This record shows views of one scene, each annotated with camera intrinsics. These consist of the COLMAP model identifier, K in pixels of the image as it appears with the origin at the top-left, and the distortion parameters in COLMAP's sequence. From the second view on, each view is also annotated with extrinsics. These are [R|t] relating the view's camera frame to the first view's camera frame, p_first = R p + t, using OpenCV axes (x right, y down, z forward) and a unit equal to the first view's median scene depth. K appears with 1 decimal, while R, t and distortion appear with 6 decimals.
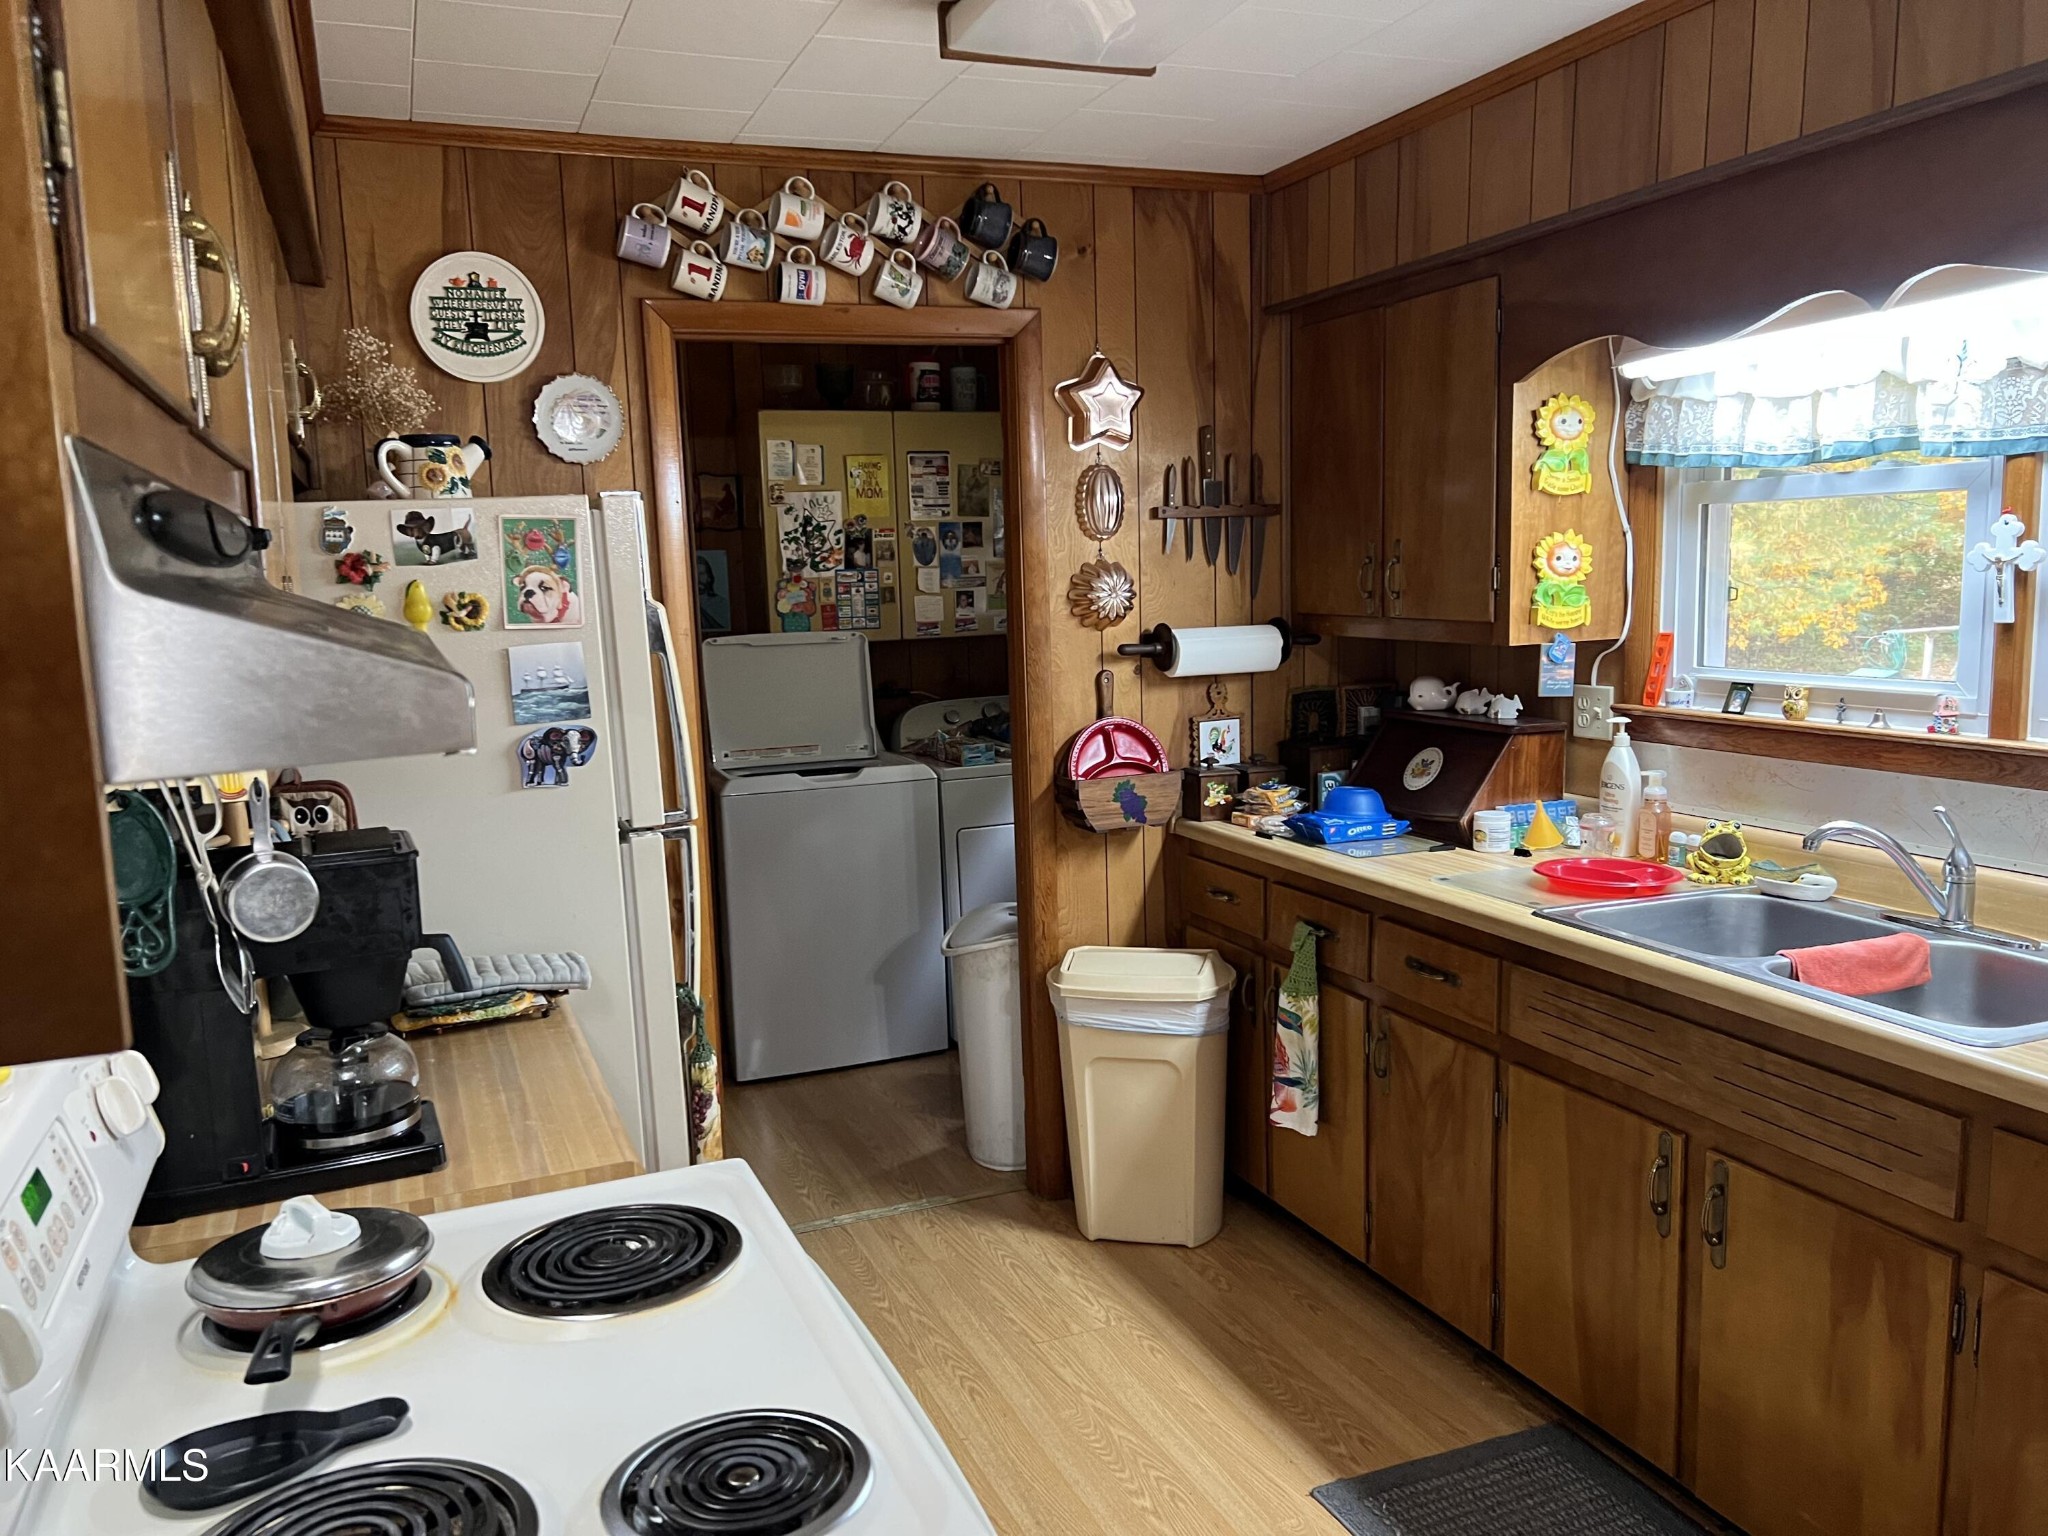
lens RADIAL K [[1551.7, 0, 1015.7], [0, 1551.7, 781.6], [0, 0, 1]] dist [0.033838, -0.045336]
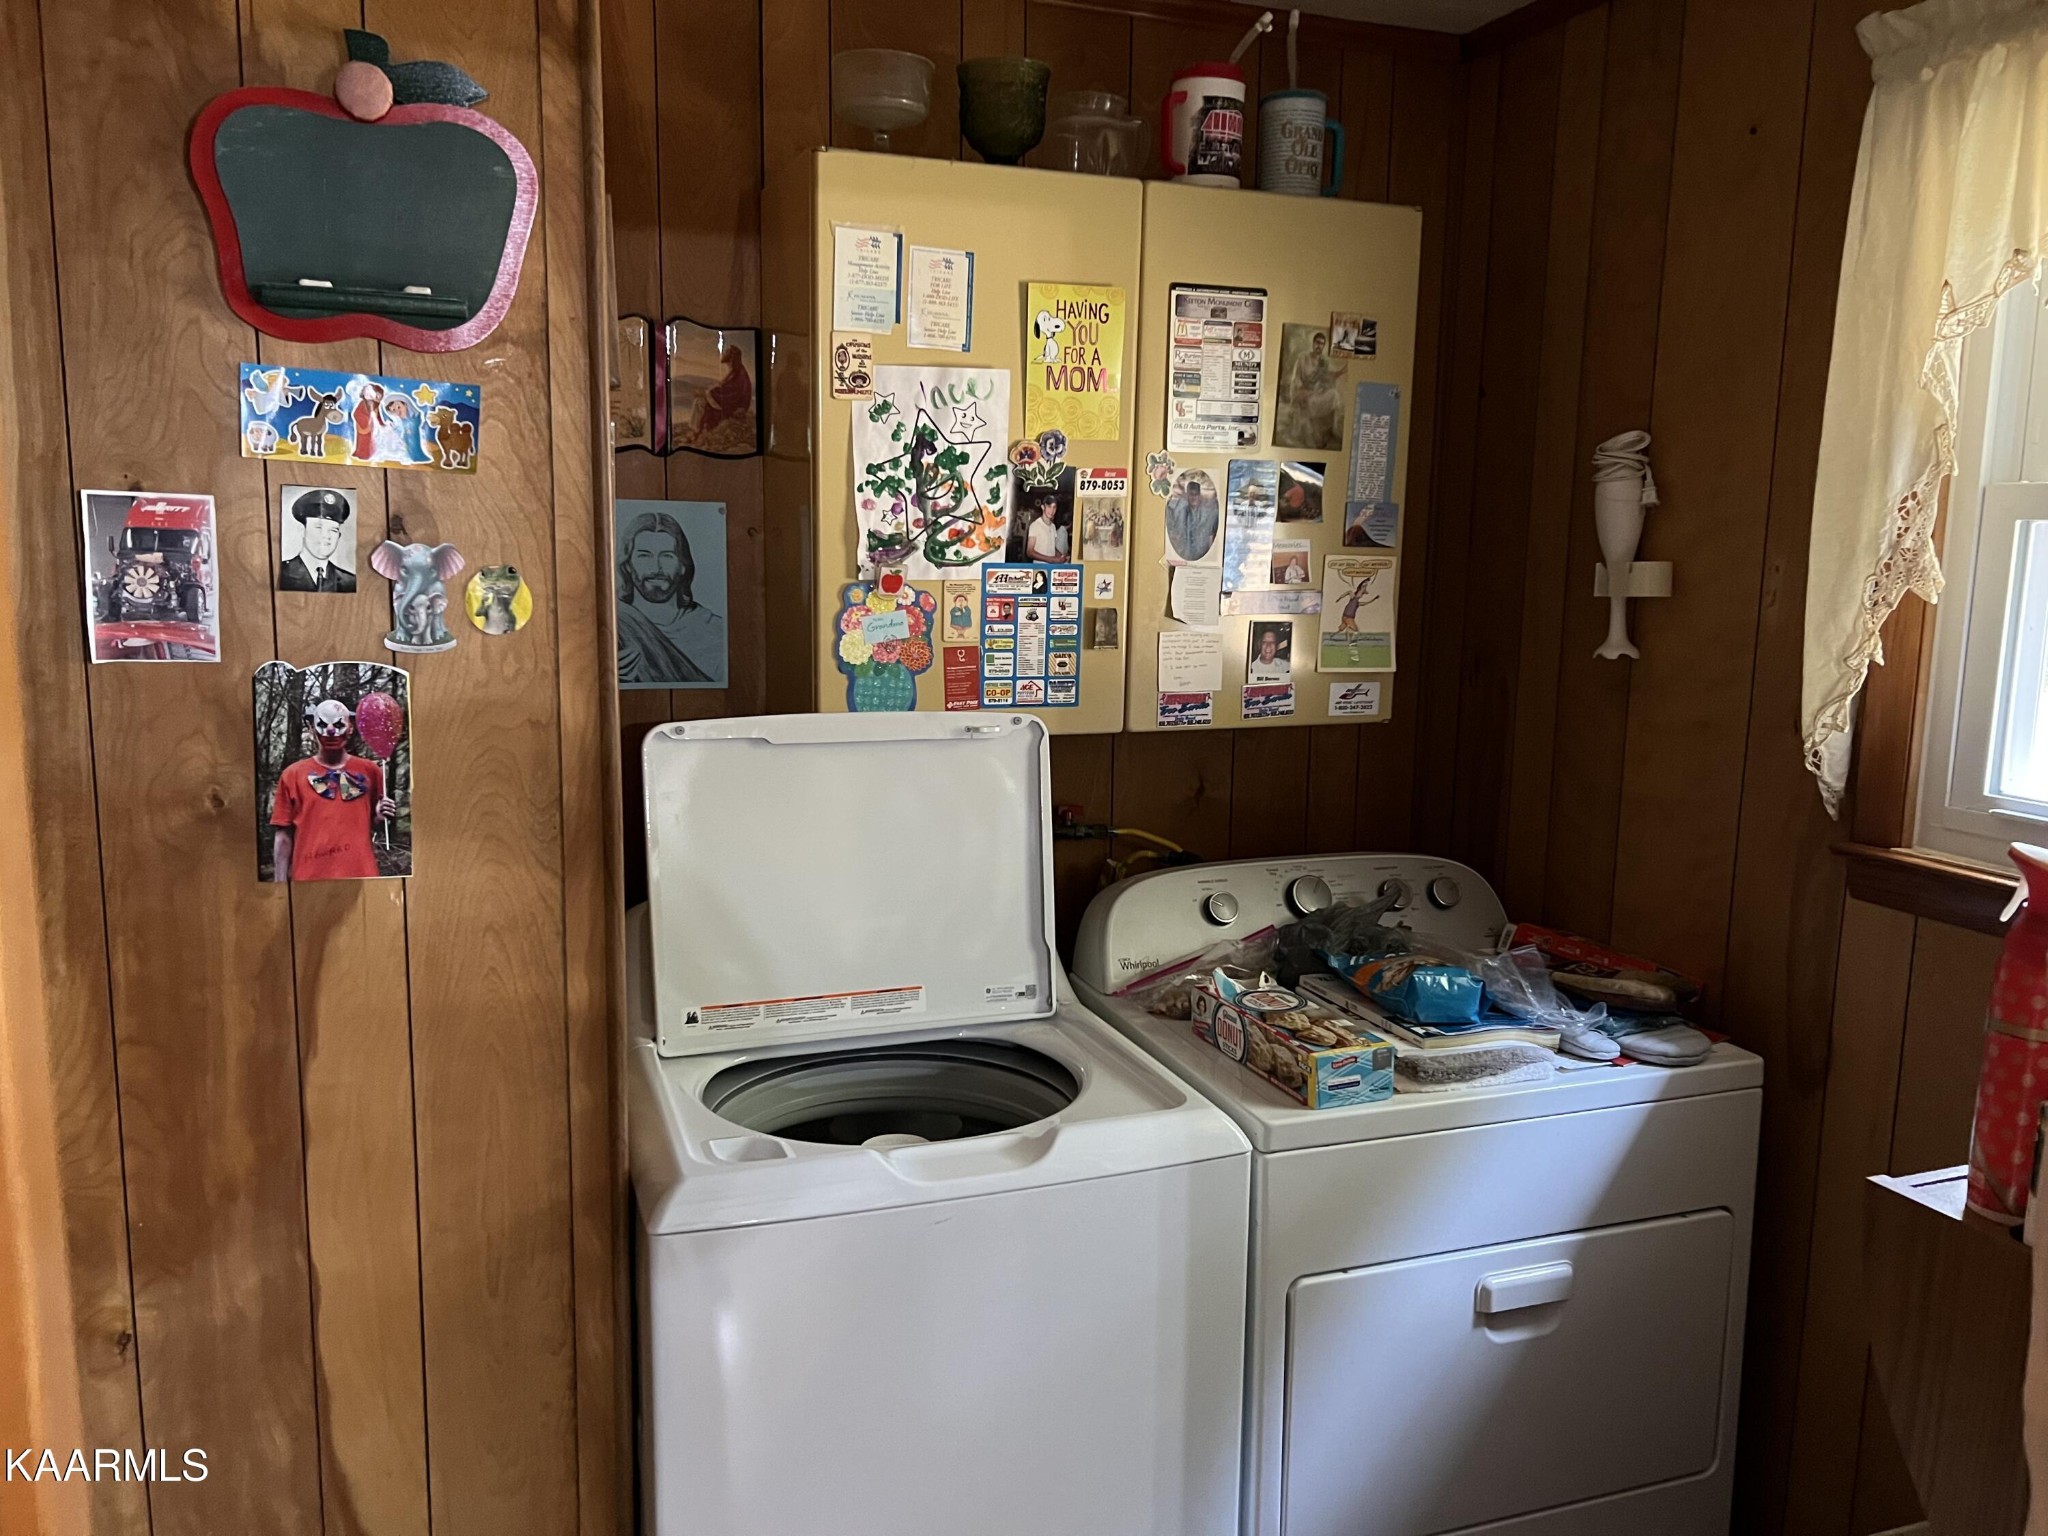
lens RADIAL K [[1551.7, 0, 1013.6], [0, 1551.7, 765.8], [0, 0, 1]] dist [0.033838, -0.045336]
pose [[0.998533, 0.050220, -0.020223, -0.144895], [-0.049946, 0.998656, 0.013827, -0.132659], [0.020890, -0.012797, 0.999700, 0.878501]]
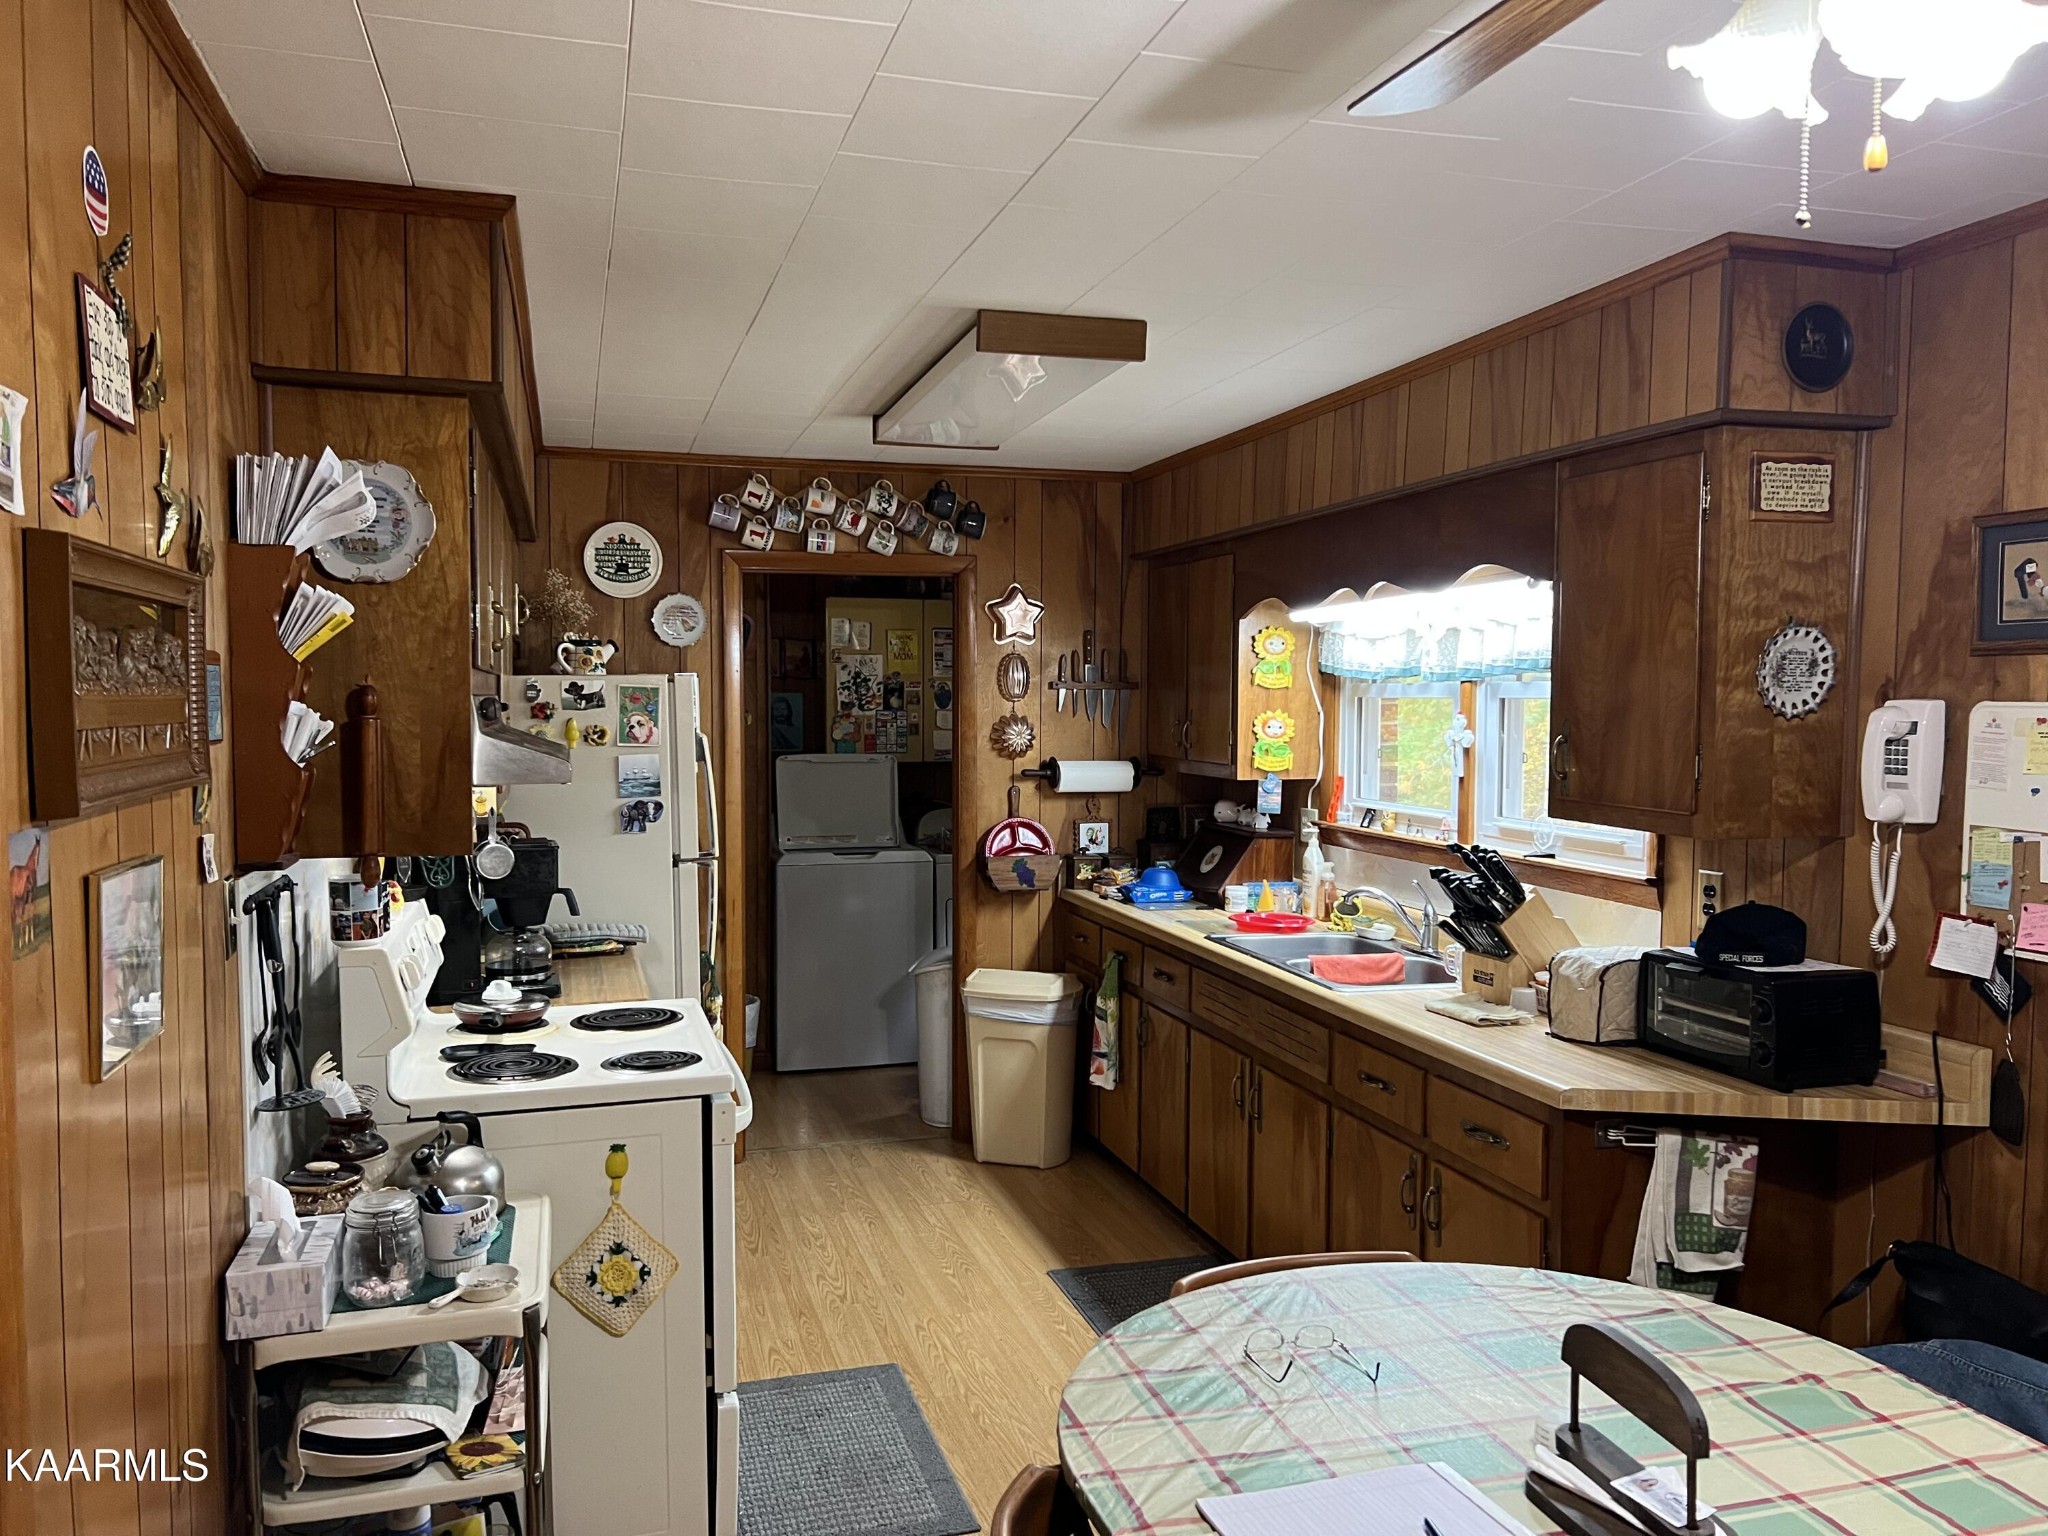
lens RADIAL K [[1551.7, 0, 1046.5], [0, 1551.7, 774.0], [0, 0, 1]] dist [0.033838, -0.045336]
pose [[0.995809, 0.040957, -0.081777, 0.225237], [-0.047918, 0.995223, -0.085058, 0.046208], [0.077903, 0.088620, 0.993014, -0.535777]]
